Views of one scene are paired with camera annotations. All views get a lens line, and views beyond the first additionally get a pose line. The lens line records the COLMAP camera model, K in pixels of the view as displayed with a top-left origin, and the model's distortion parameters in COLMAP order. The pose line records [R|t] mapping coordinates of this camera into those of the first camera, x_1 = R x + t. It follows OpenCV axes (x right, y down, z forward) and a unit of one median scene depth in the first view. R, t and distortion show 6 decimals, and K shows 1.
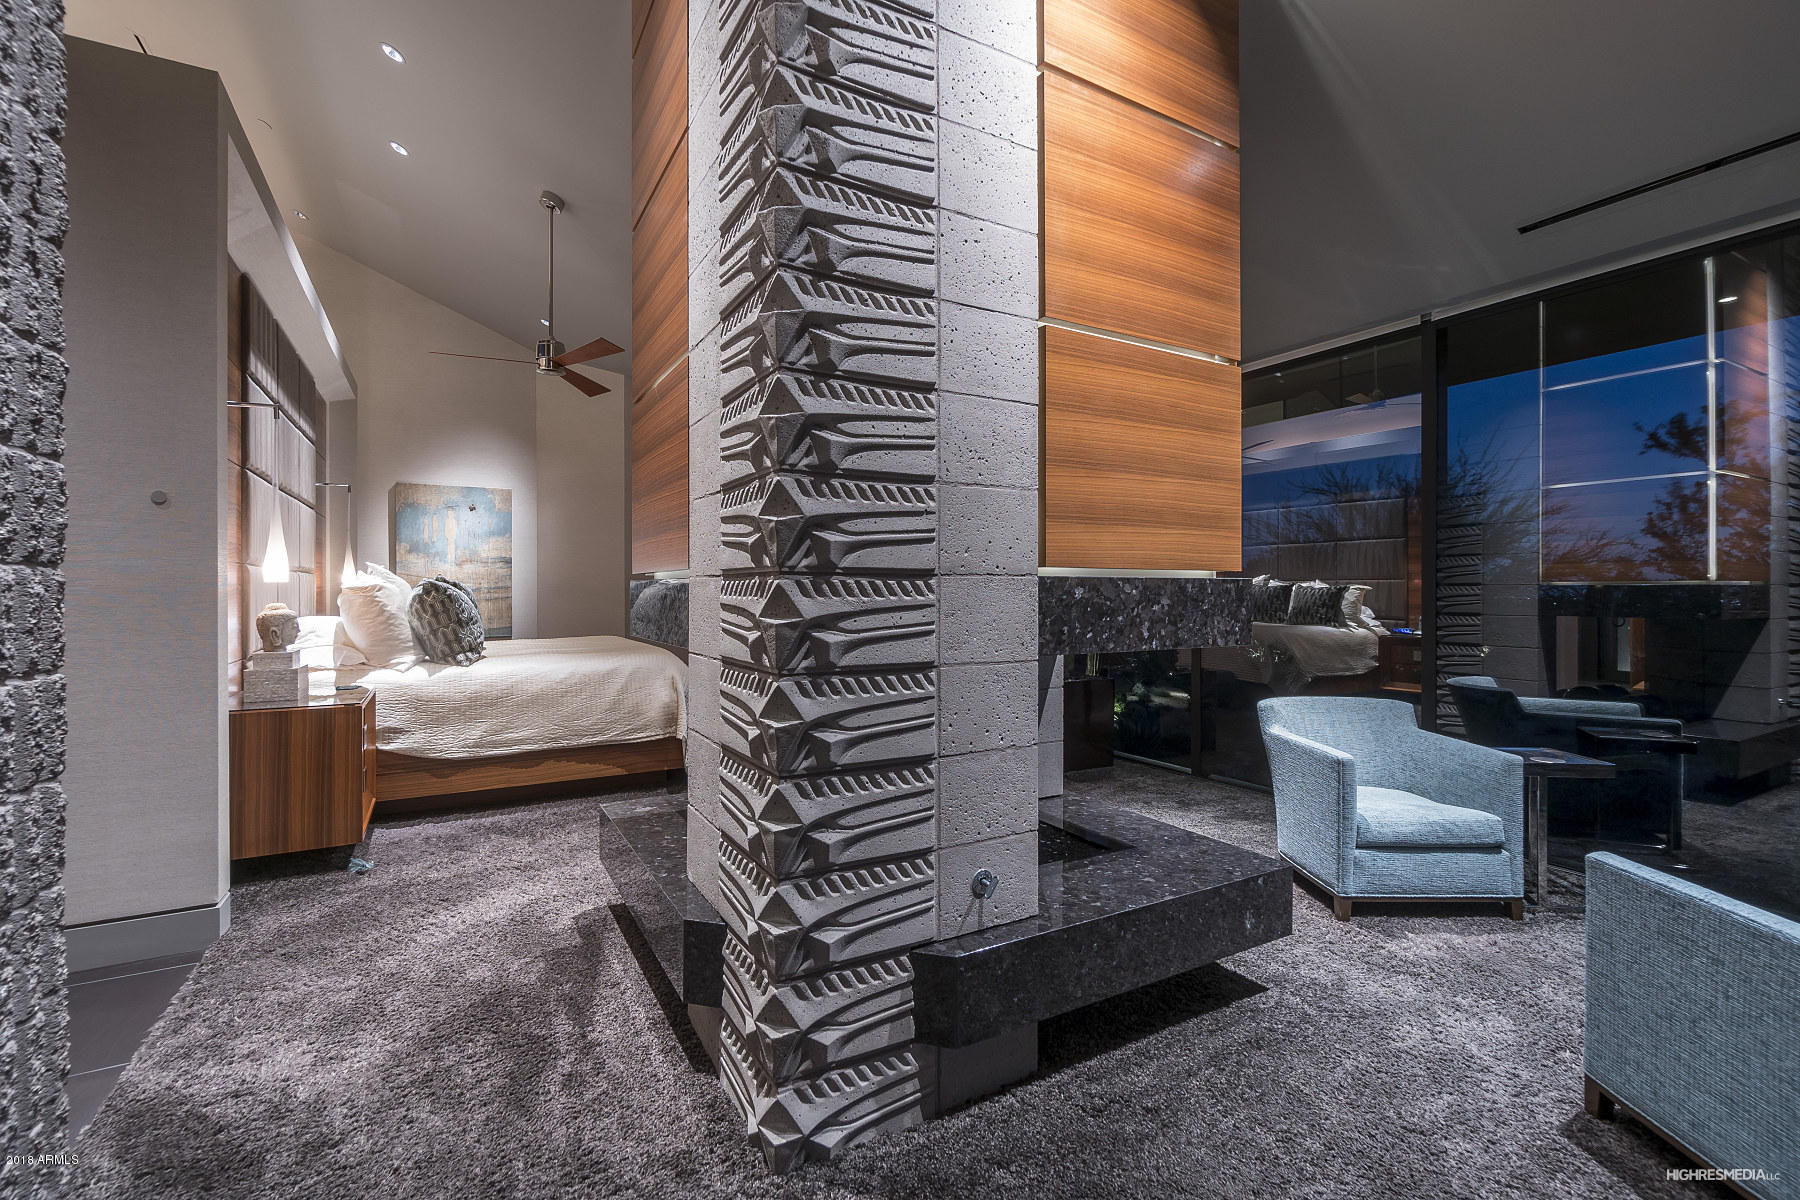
lens RADIAL K [[811.1, 0, 892.6], [0, 811.1, 593.9], [0, 0, 1]] dist [-0.001833, -0.000176]
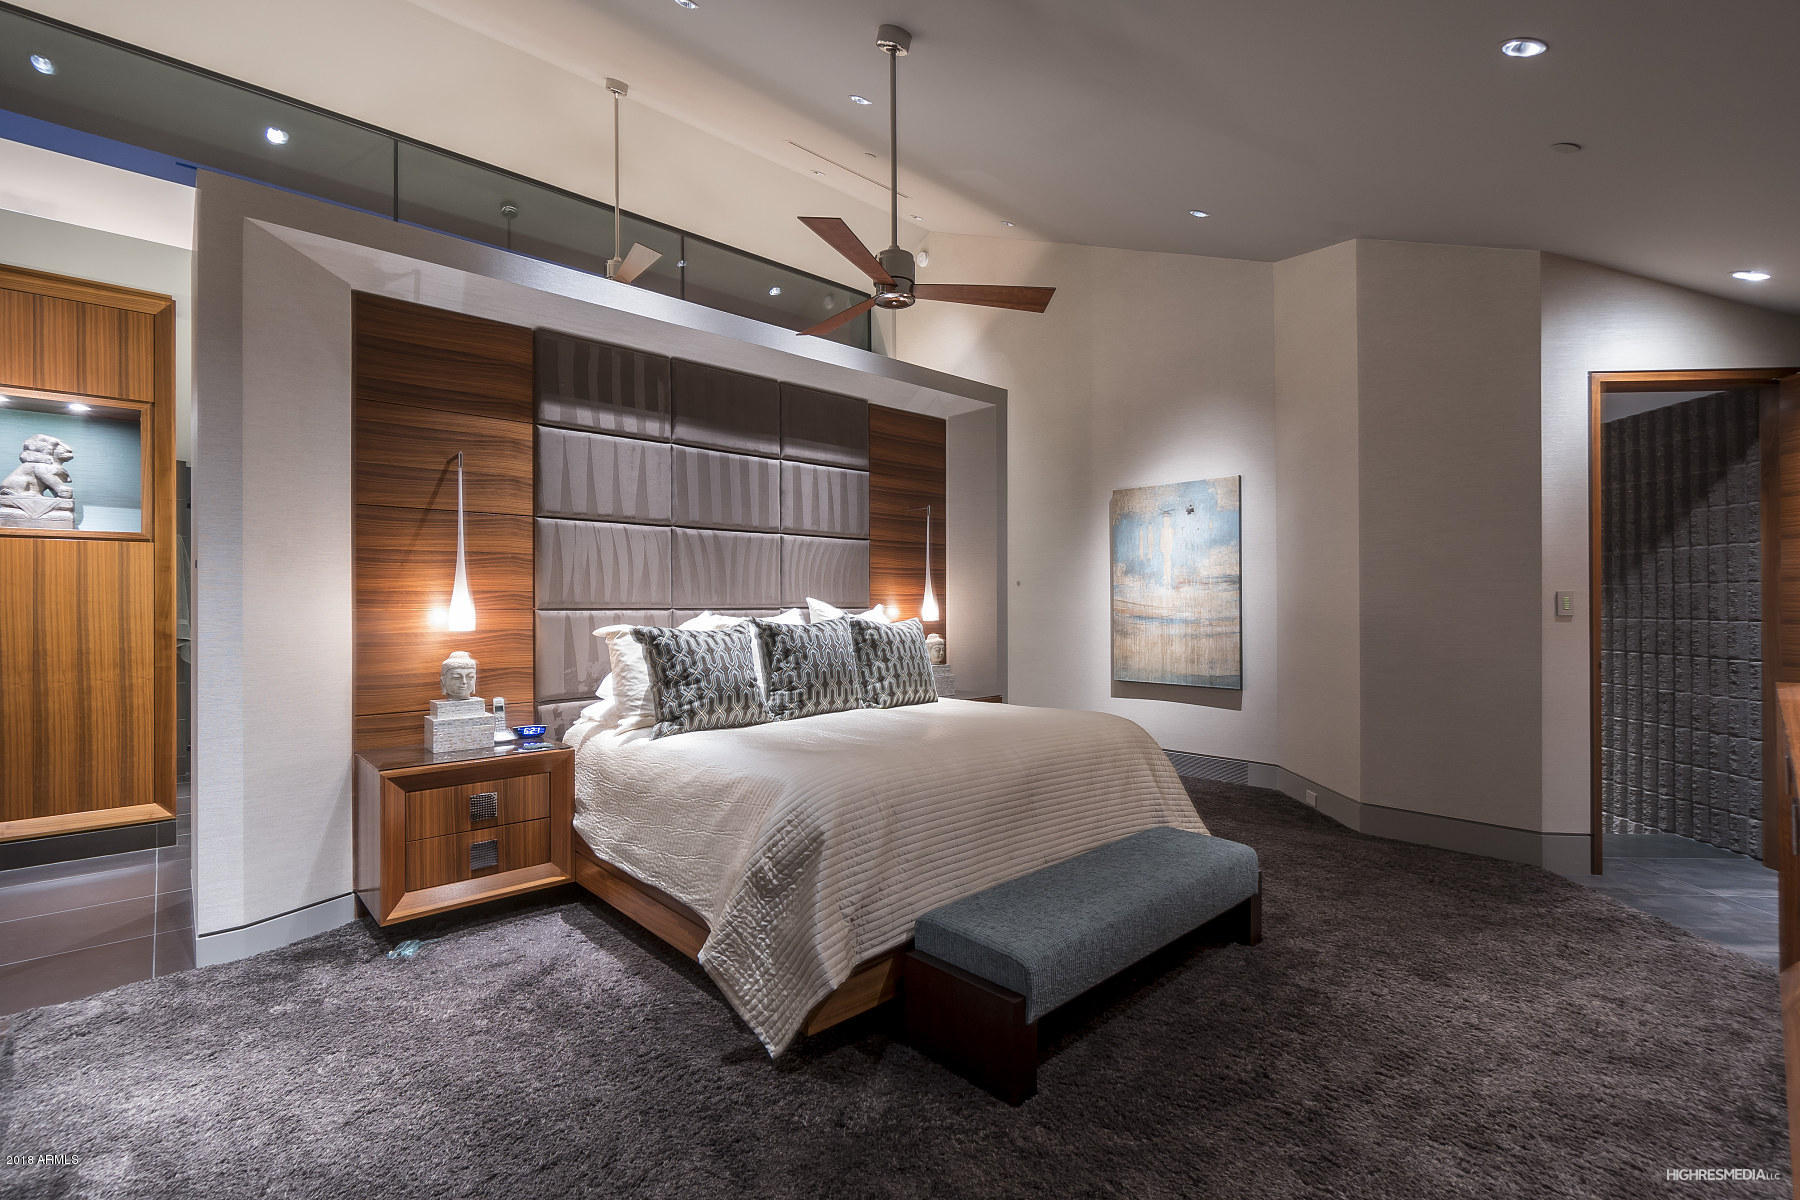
lens RADIAL K [[811.1, 0, 896.2], [0, 811.1, 597.3], [0, 0, 1]] dist [-0.001833, -0.000176]
pose [[0.201057, -0.006433, -0.979558, 0.150320], [-0.000068, 0.999978, -0.006582, -0.022191], [0.979580, 0.001390, 0.201052, 0.598739]]
